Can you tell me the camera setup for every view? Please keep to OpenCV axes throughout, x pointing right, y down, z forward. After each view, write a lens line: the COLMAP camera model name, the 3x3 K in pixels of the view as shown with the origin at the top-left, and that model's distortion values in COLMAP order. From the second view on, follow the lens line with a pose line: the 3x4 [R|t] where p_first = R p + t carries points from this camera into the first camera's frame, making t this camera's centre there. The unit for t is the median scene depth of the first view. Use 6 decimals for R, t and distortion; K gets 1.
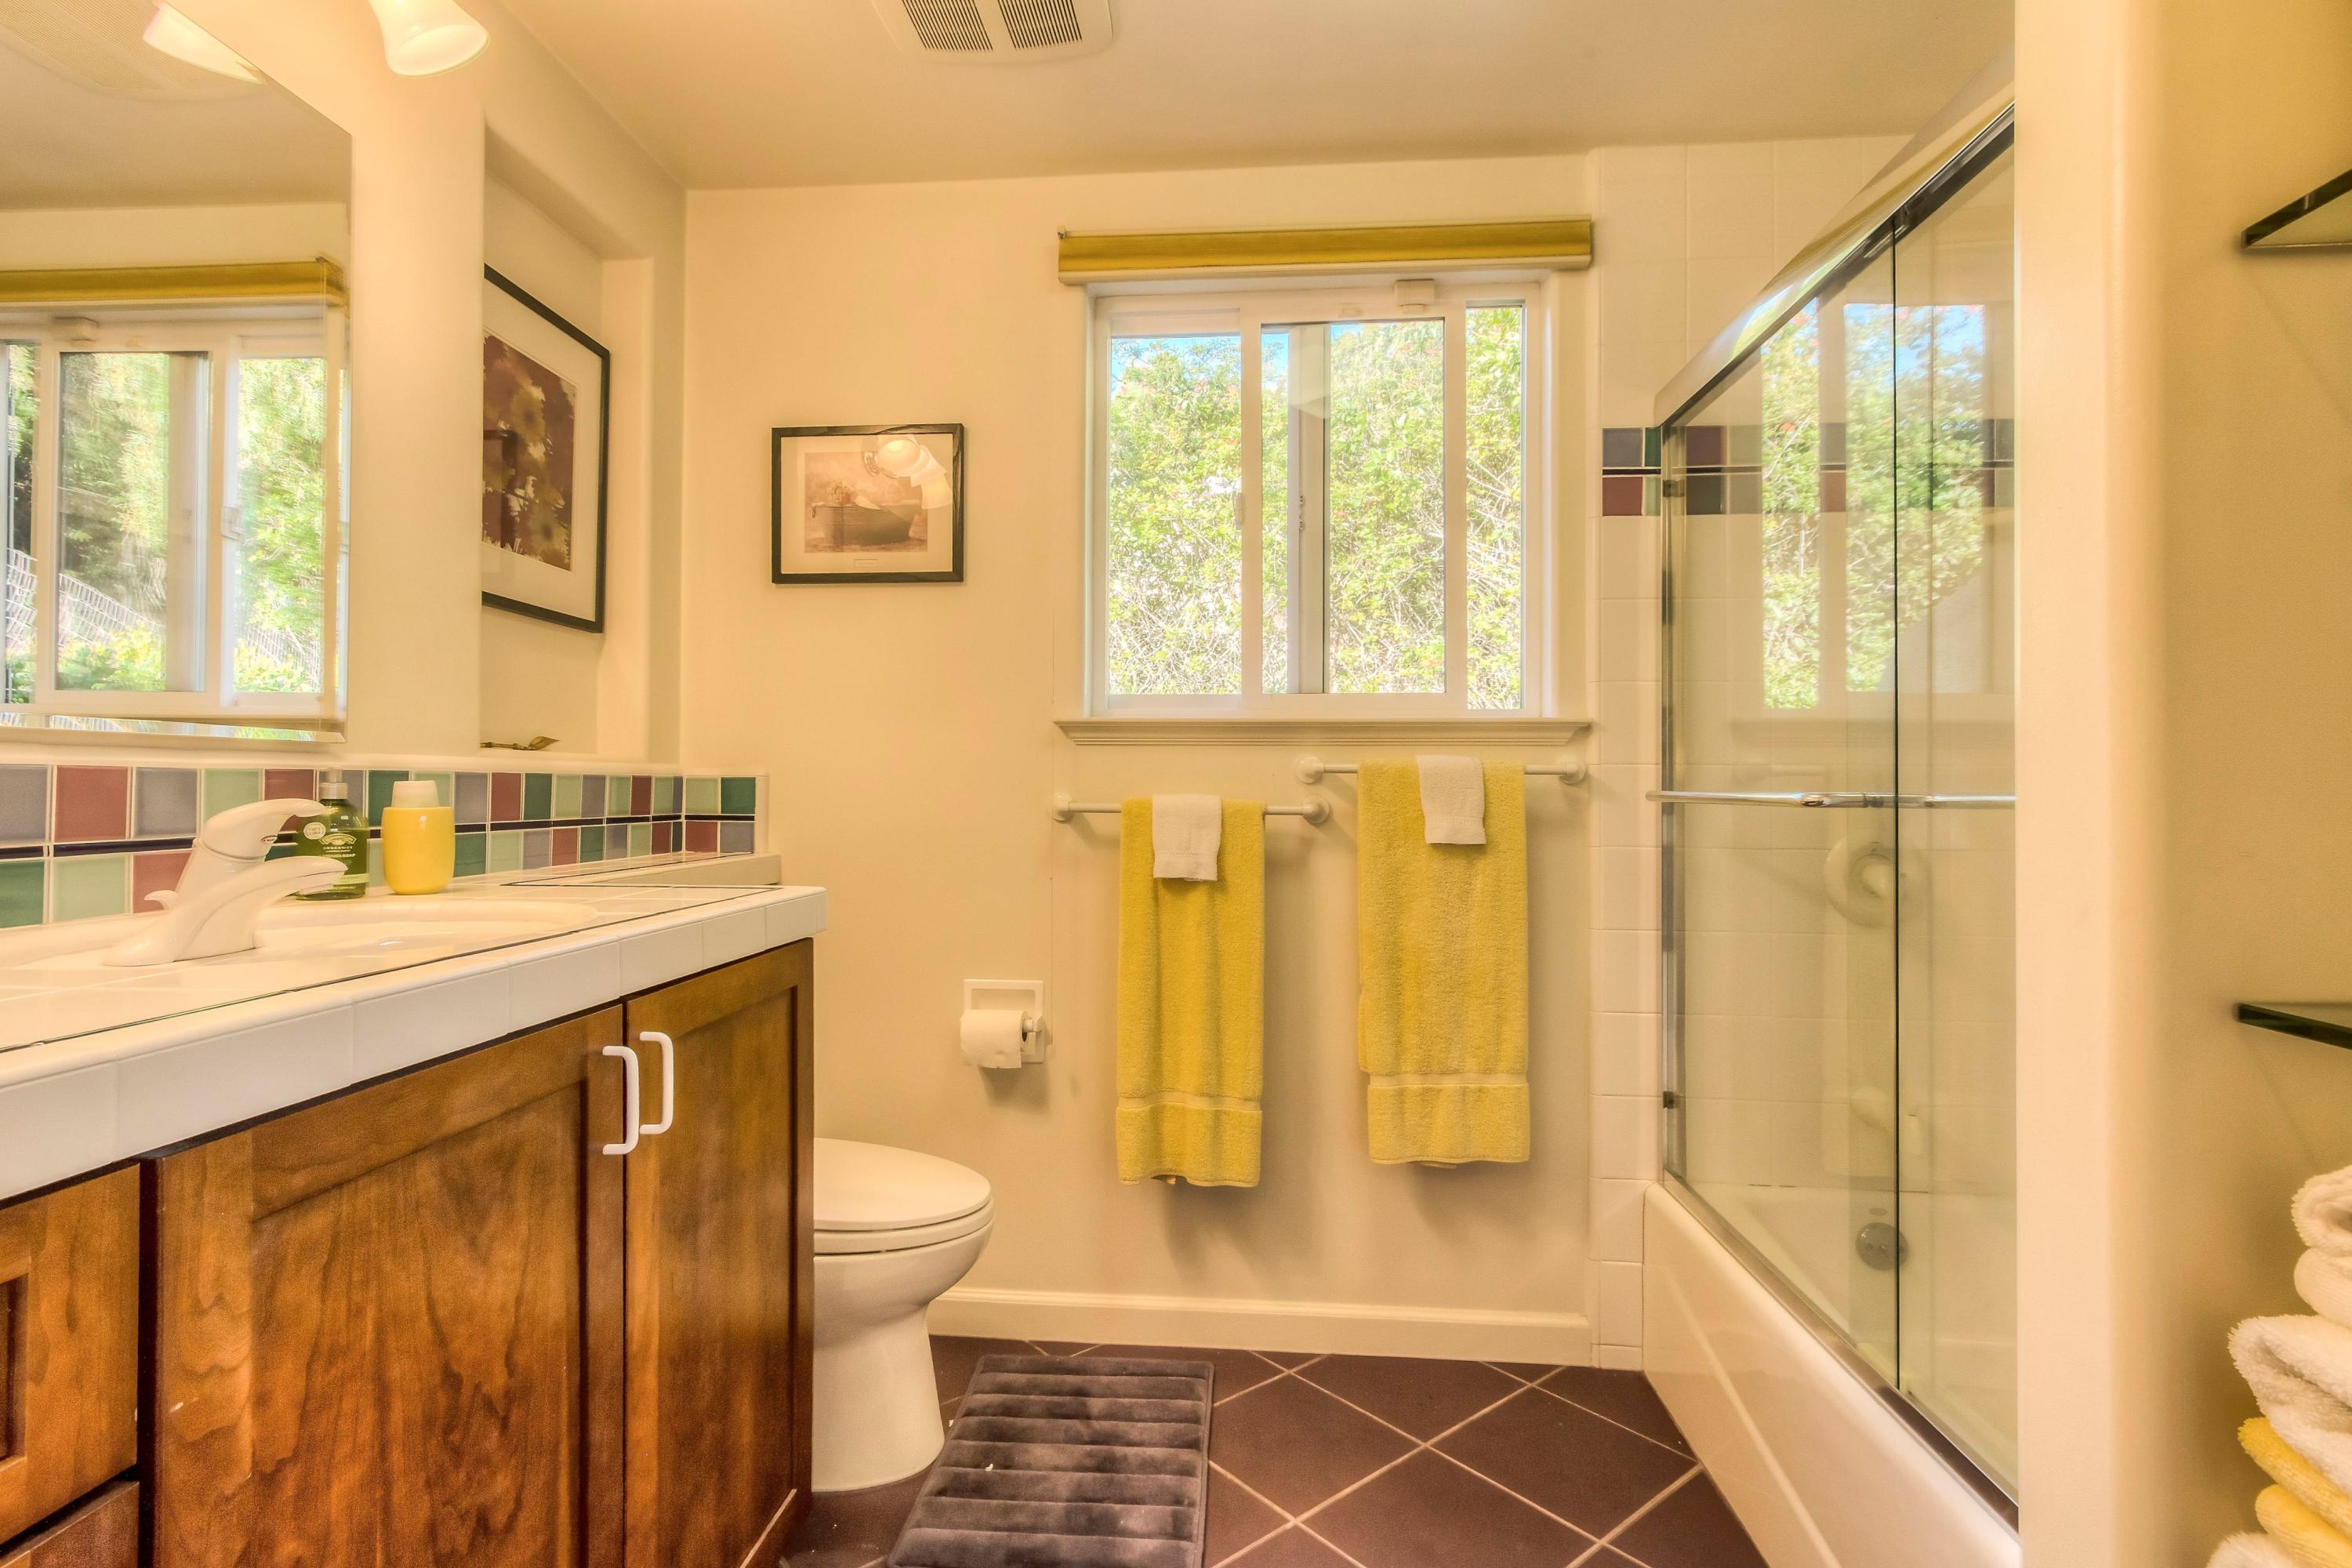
lens RADIAL K [[1073.0, 0, 1182.7], [0, 1073.0, 781.5], [0, 0, 1]] dist [-0.005462, -0.001590]
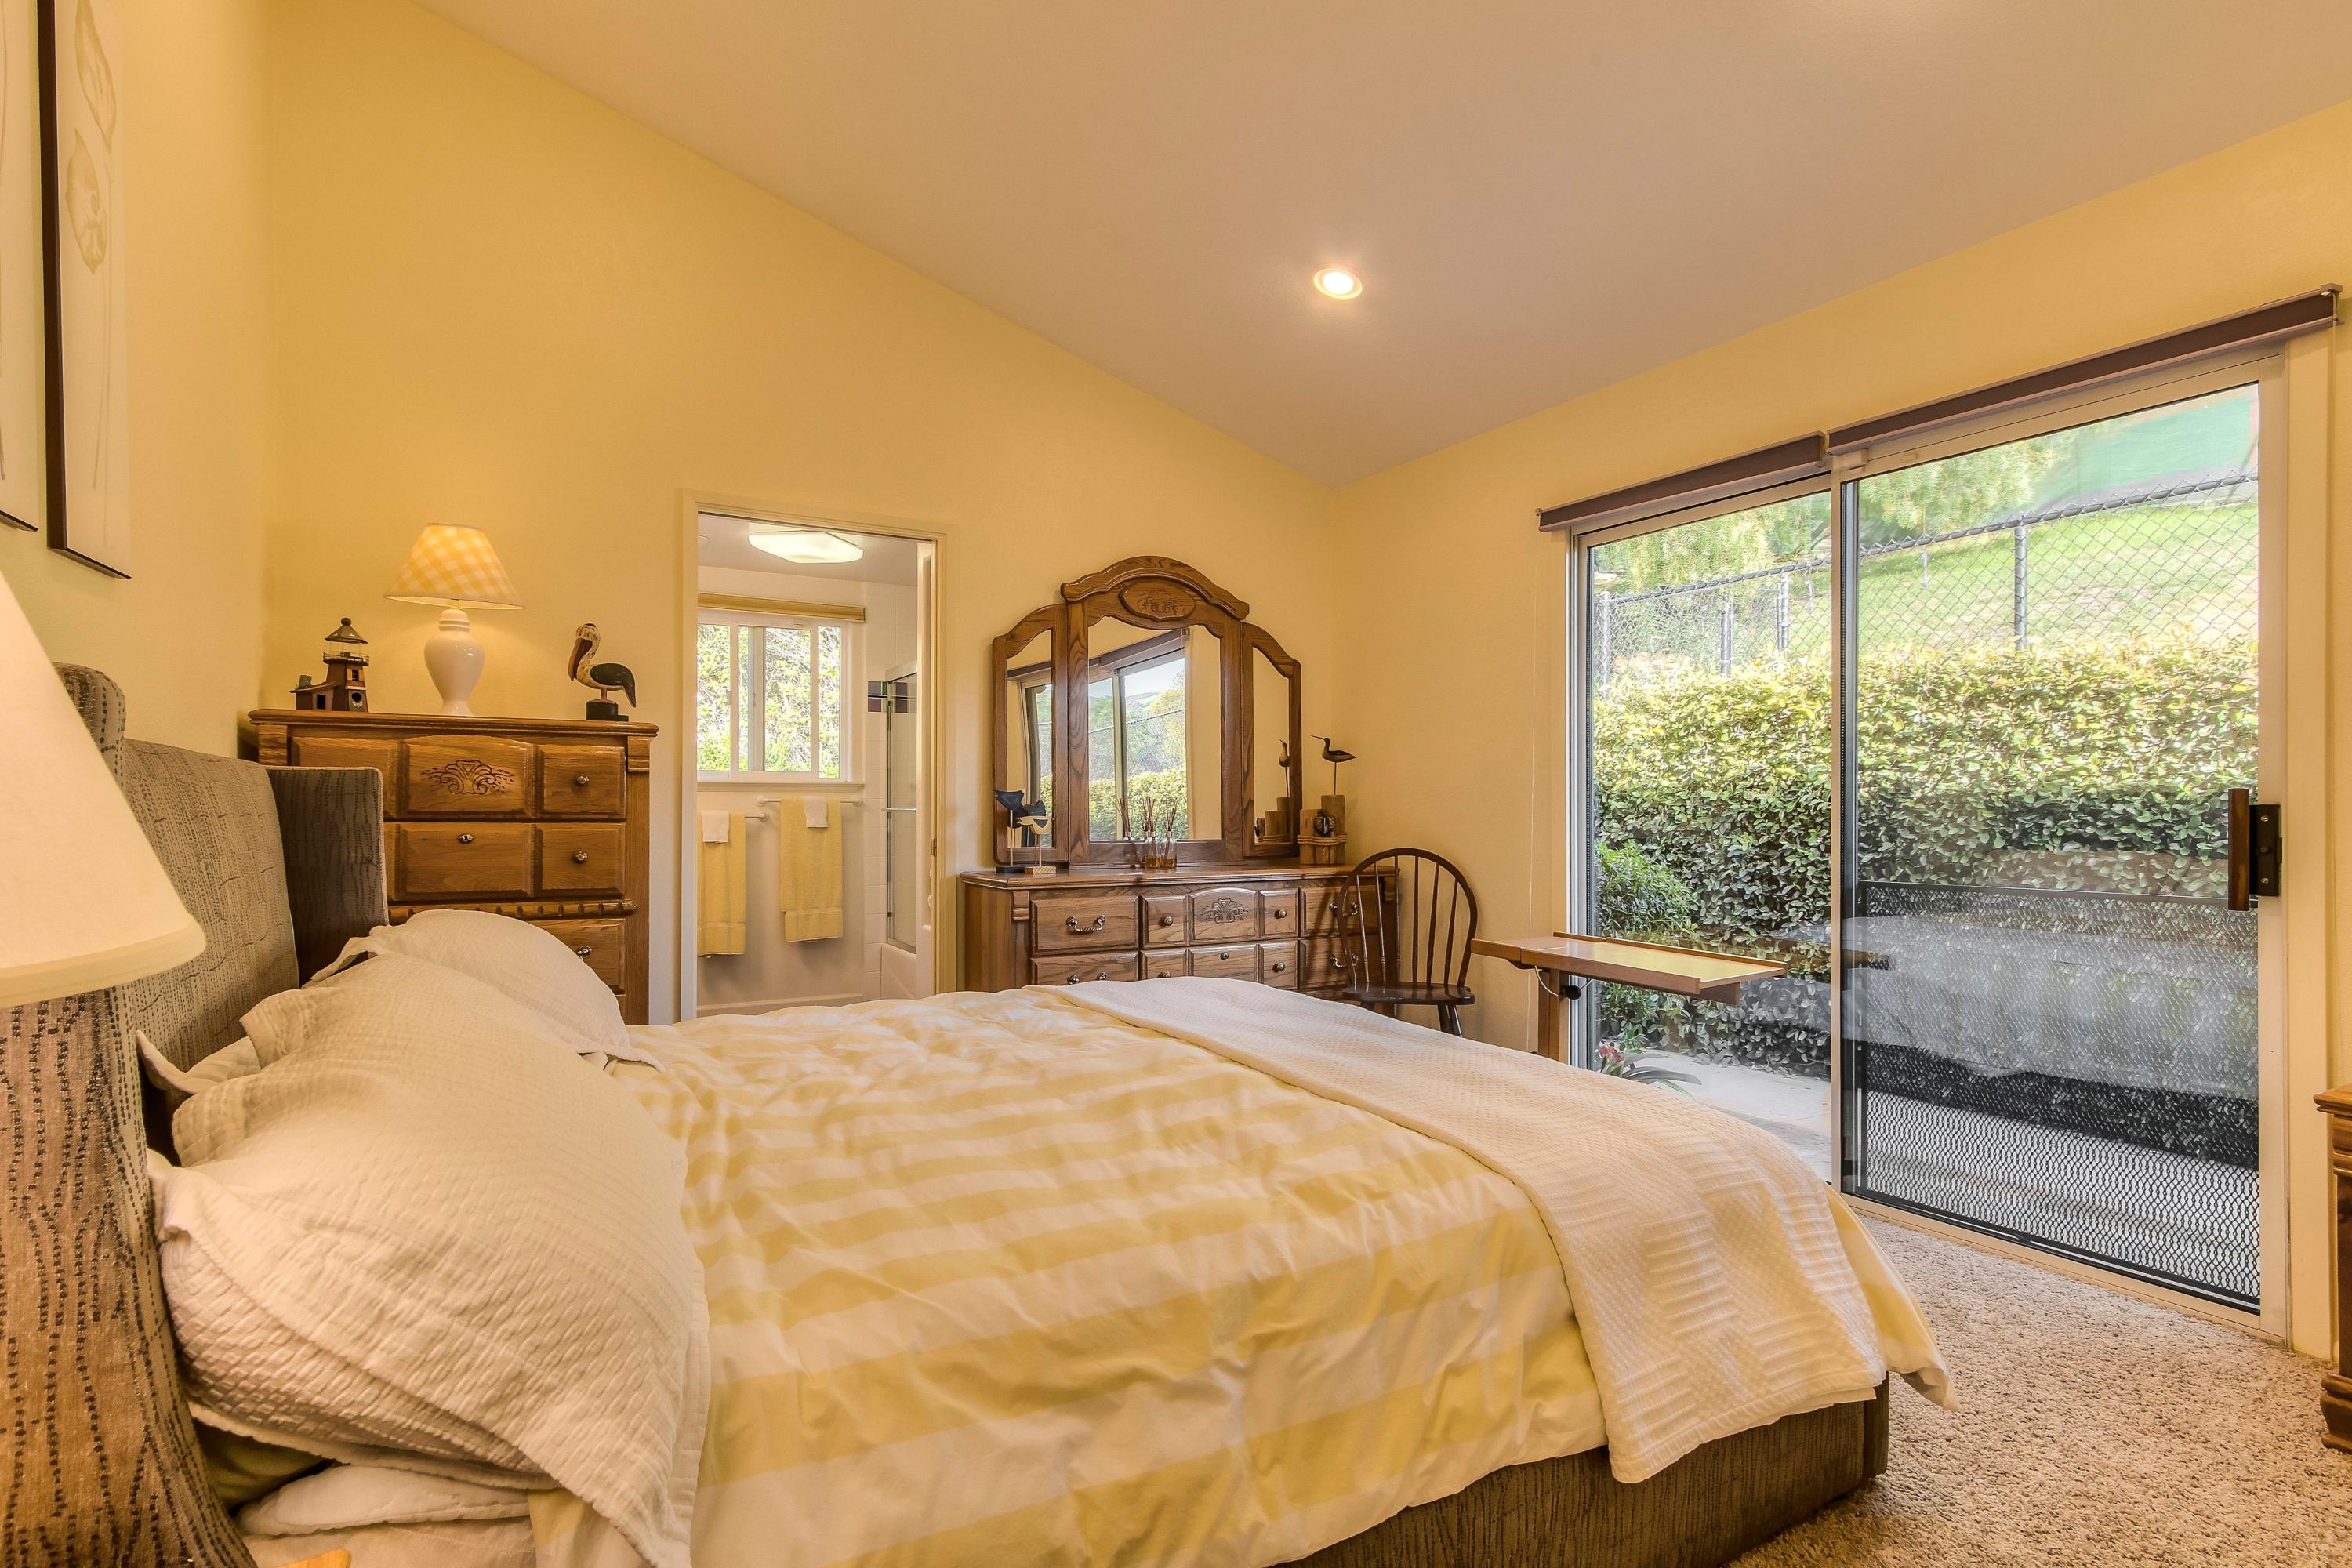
lens RADIAL K [[1073.0, 0, 1177.4], [0, 1073.0, 801.7], [0, 0, 1]] dist [-0.005462, -0.001590]
pose [[0.803841, -0.000100, 0.594844, -0.660225], [-0.000452, 1.000000, 0.000779, -0.013040], [-0.594844, -0.000895, 0.803841, -1.831902]]
